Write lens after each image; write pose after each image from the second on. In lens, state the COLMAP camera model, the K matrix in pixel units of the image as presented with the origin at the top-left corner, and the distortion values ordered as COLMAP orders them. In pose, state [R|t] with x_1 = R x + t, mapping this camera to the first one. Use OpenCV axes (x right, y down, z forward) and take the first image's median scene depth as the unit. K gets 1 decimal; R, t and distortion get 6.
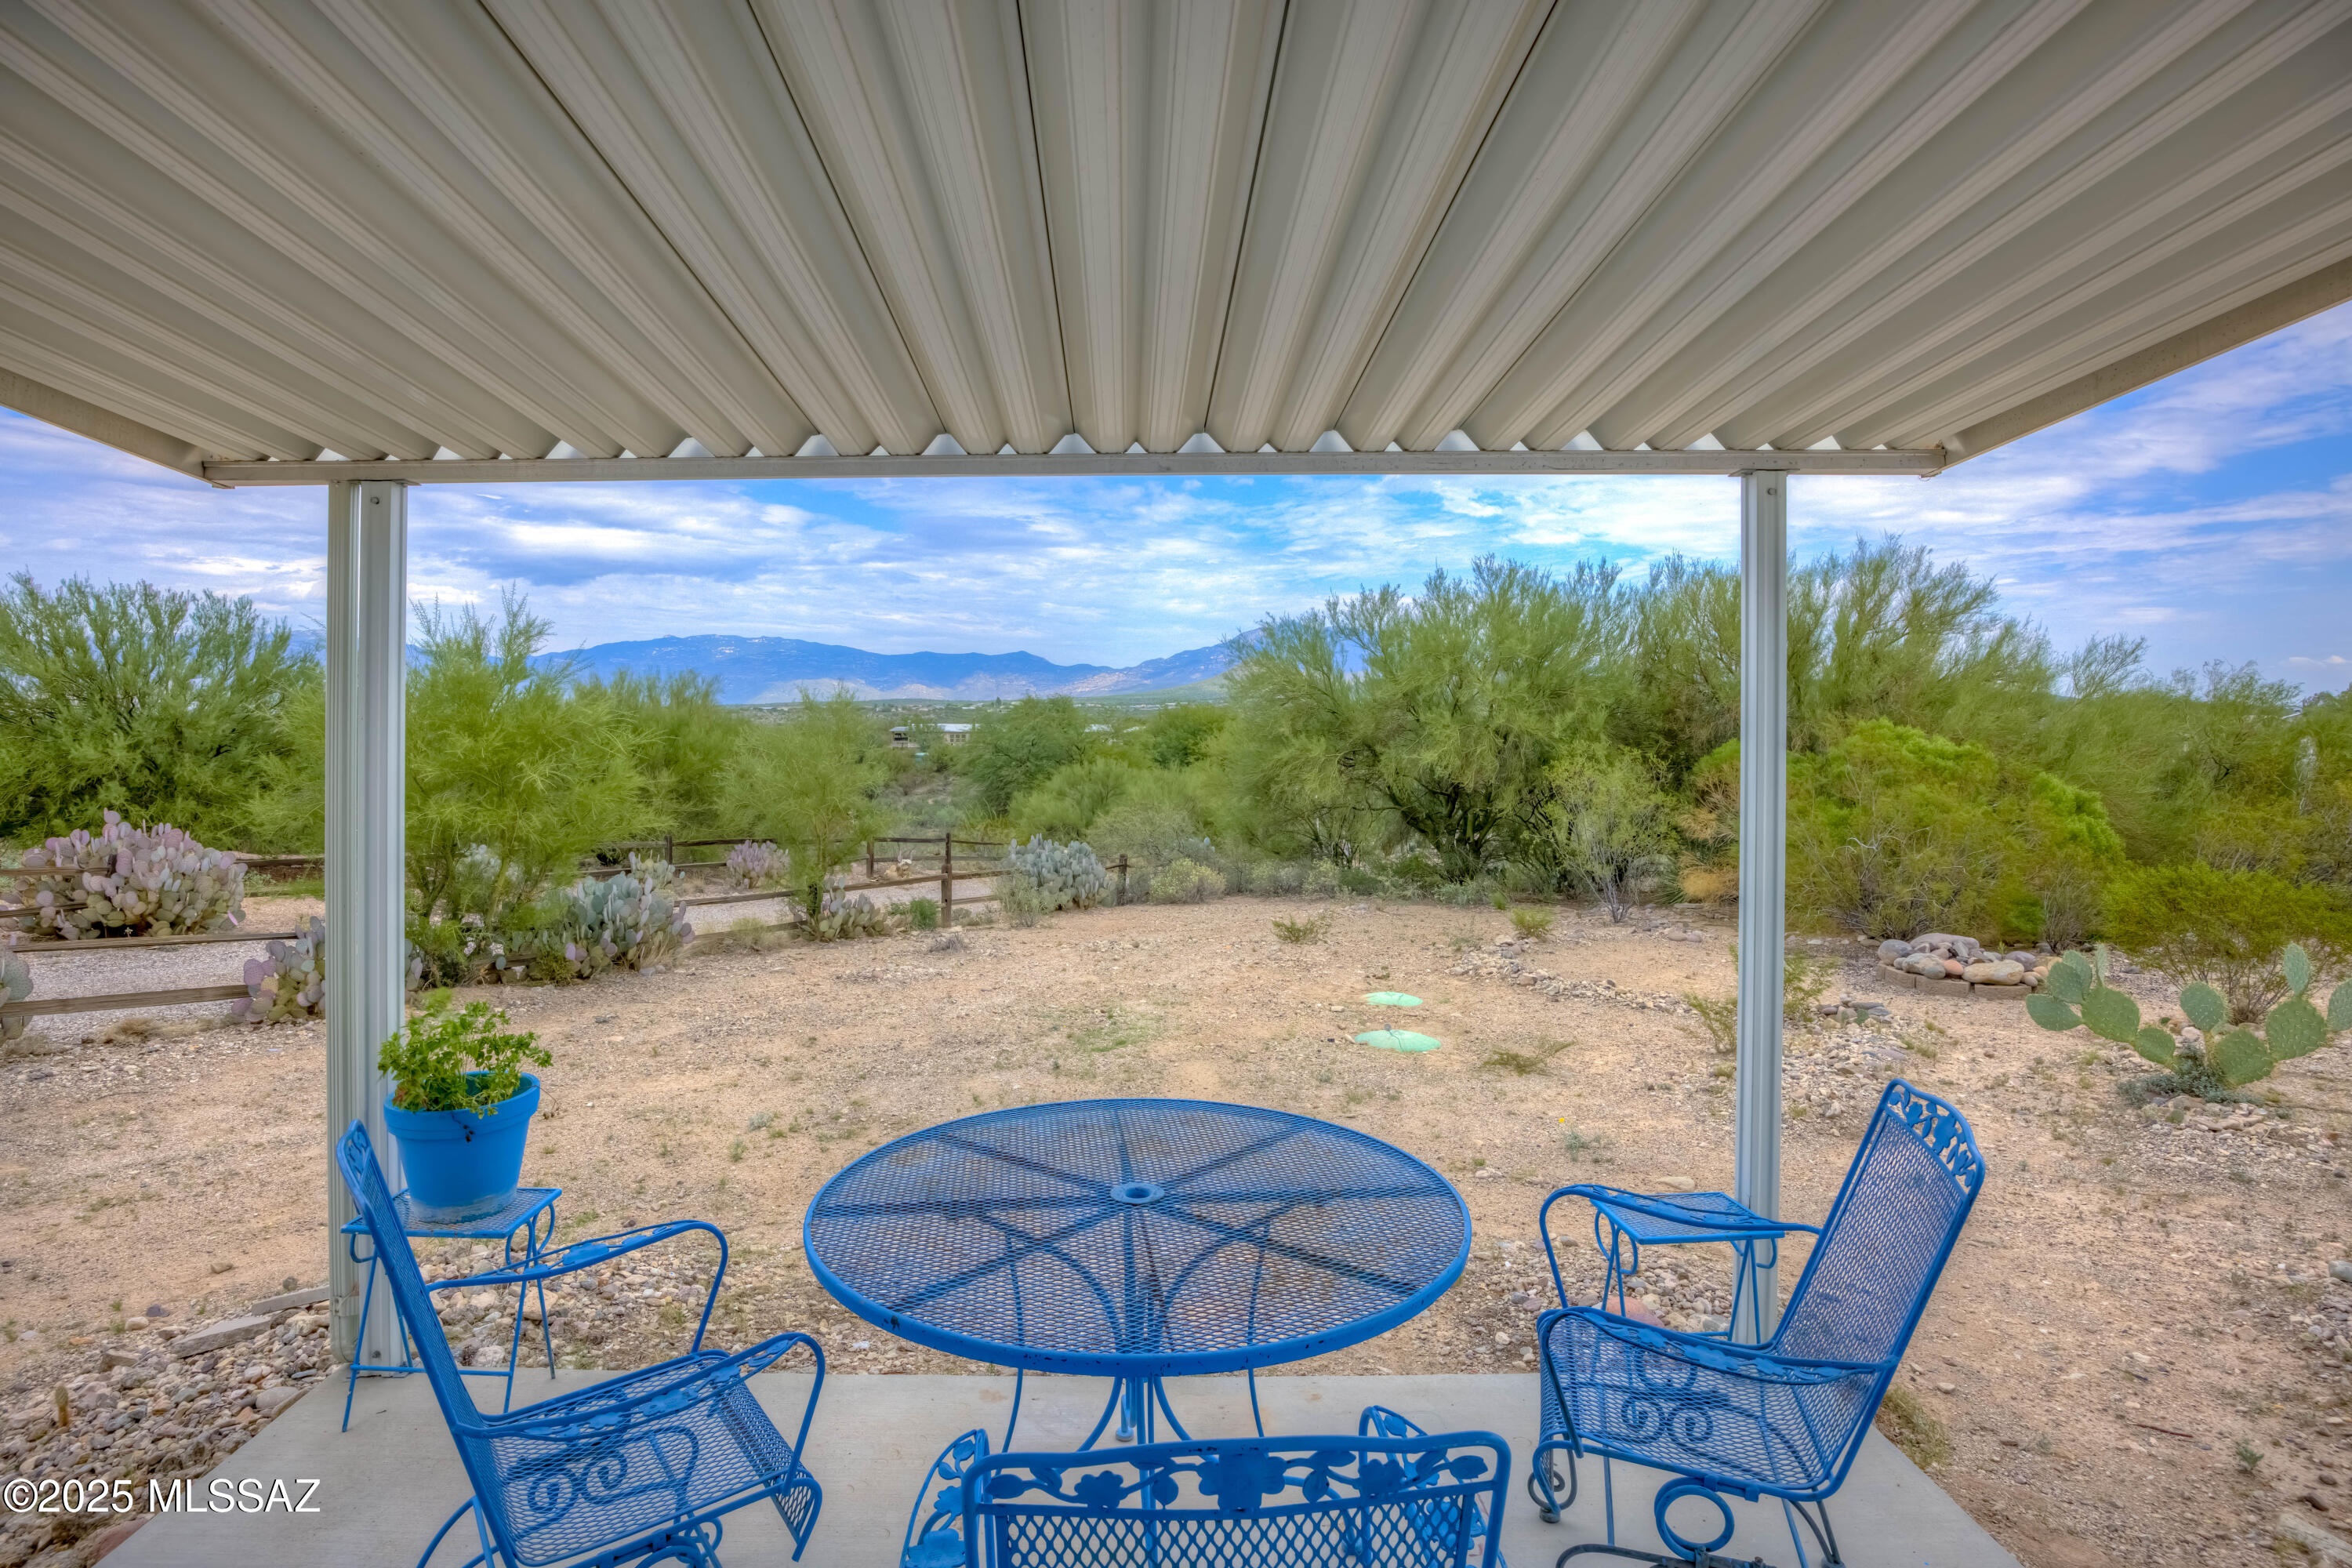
lens RADIAL K [[1193.0, 0, 1110.1], [0, 1193.0, 796.9], [0, 0, 1]] dist [-0.027109, 0.000483]
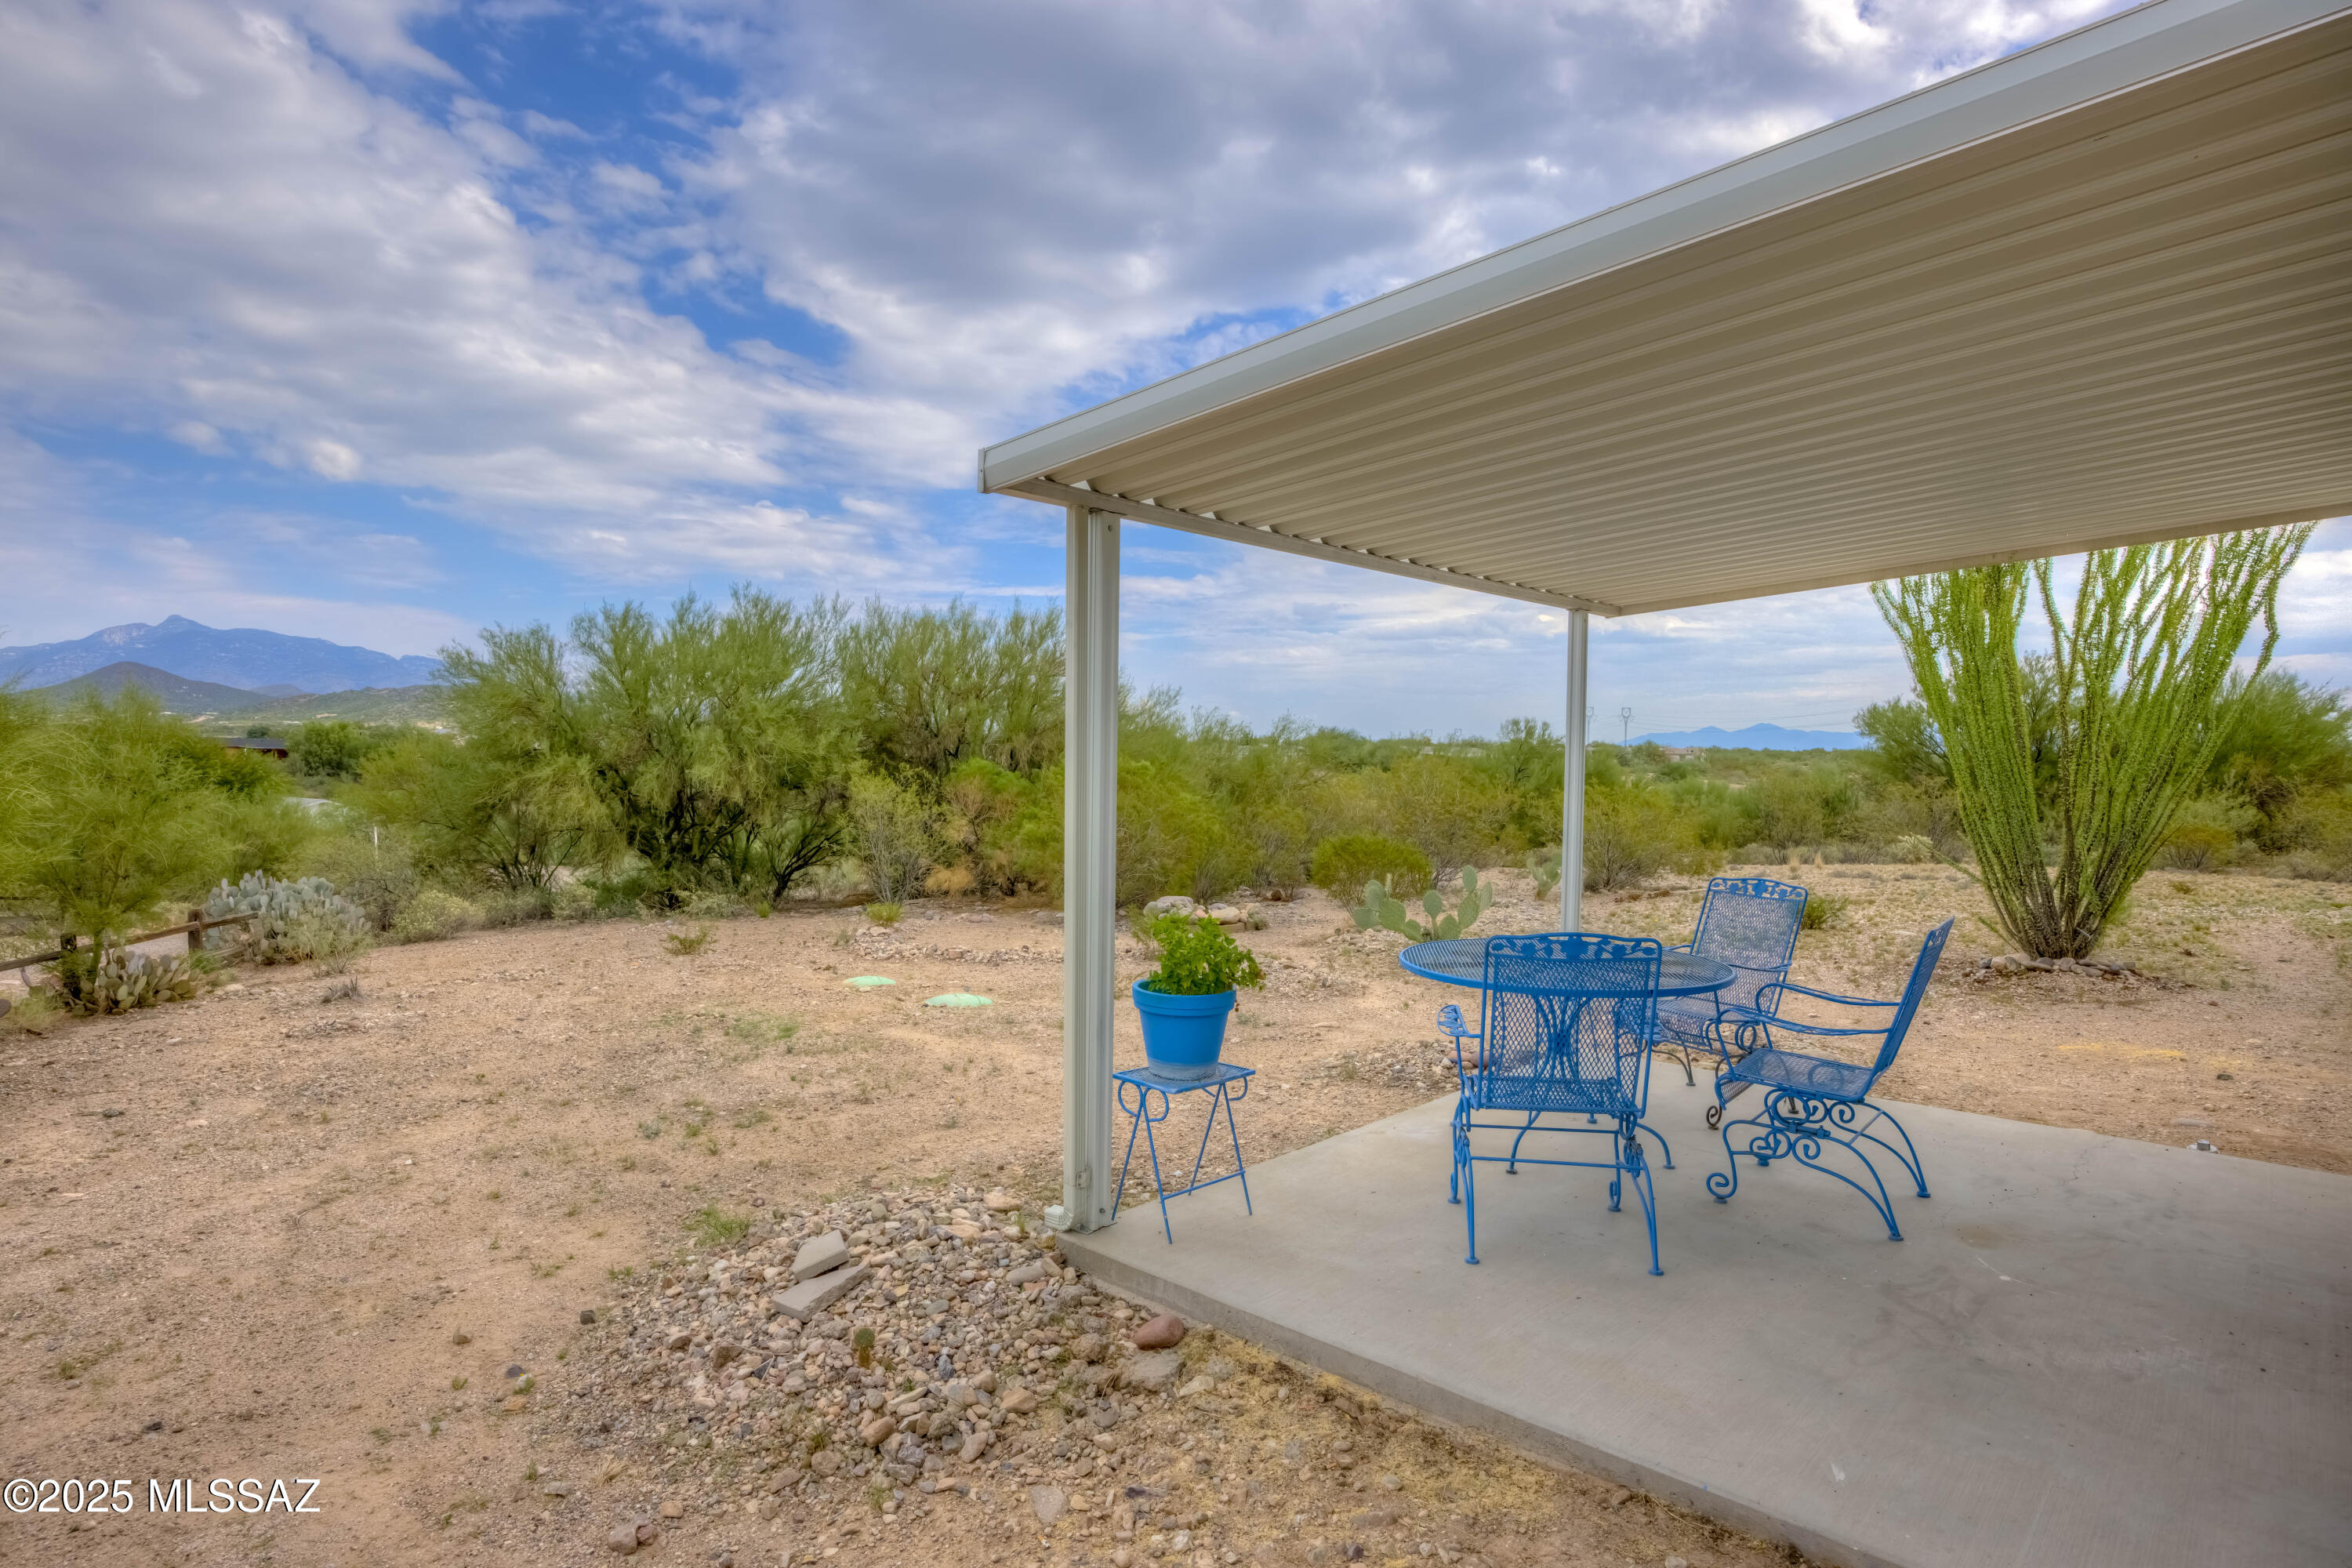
lens RADIAL K [[1291.1, 0, 1056.3], [0, 1291.1, 758.8], [0, 0, 1]] dist [-0.028003, -0.000092]
pose [[0.701202, 0.007279, 0.712925, -0.789893], [0.033545, 0.998504, -0.043187, 0.029814], [-0.712173, 0.054198, 0.699909, 0.025584]]
